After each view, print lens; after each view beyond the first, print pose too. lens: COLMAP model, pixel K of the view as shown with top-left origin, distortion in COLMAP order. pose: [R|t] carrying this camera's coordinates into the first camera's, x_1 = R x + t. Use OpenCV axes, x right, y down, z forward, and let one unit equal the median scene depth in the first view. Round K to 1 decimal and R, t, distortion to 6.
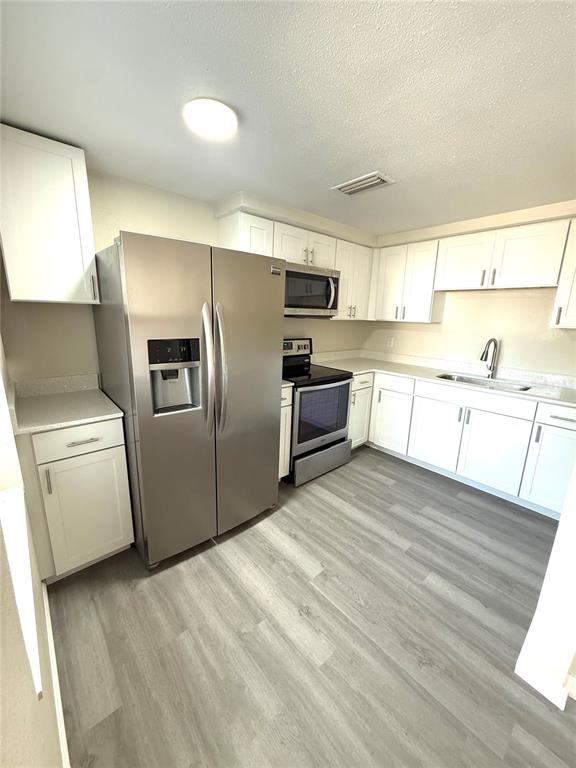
lens RADIAL K [[299.6, 0, 290.8], [0, 299.6, 382.3], [0, 0, 1]] dist [0.000491, 0.000156]
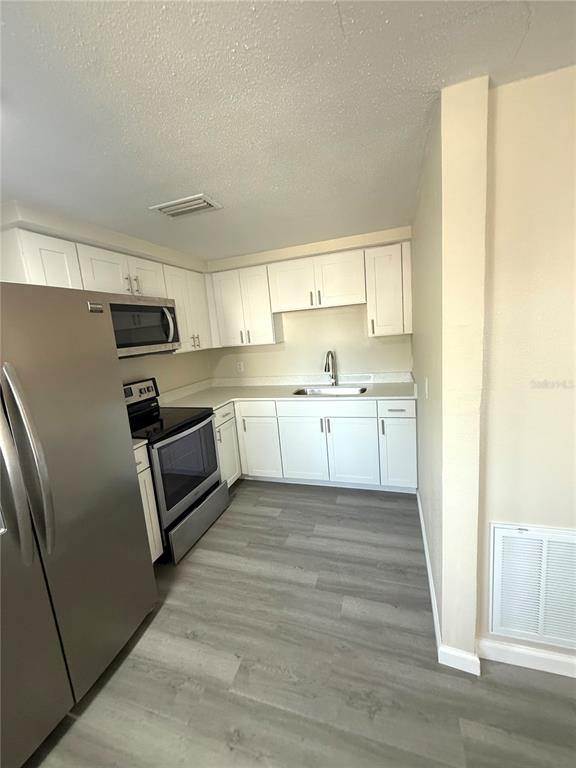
lens RADIAL K [[305.6, 0, 288.0], [0, 305.6, 384.0], [0, 0, 1]] dist [0.000072, 0.000179]
pose [[0.861686, -0.185160, 0.472455, -0.023008], [0.215939, 0.976343, -0.011202, -0.051563], [-0.459204, 0.111674, 0.881284, 0.088551]]
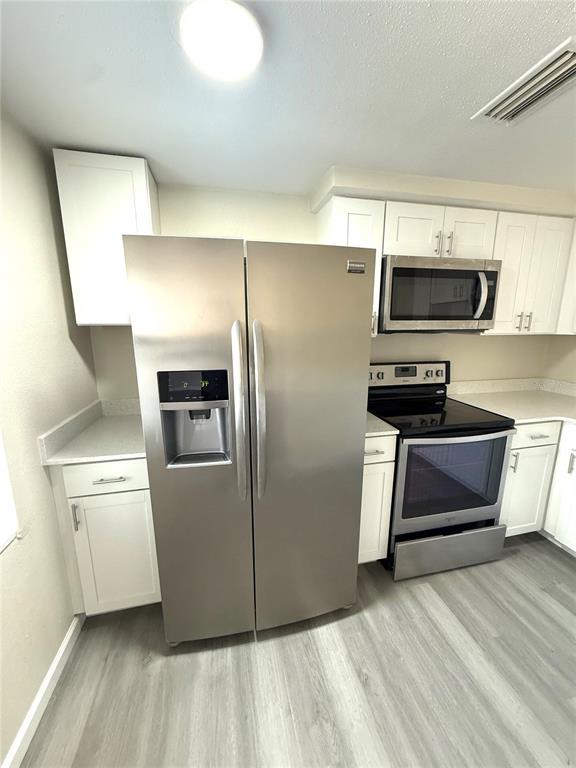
lens RADIAL K [[304.6, 0, 289.1], [0, 304.6, 384.0], [0, 0, 1]] dist [0.000880, -0.000055]
pose [[0.876061, 0.066365, -0.477611, 0.112040], [-0.082780, 0.996478, -0.013377, -0.071055], [0.475041, 0.051255, 0.878469, 0.262615]]
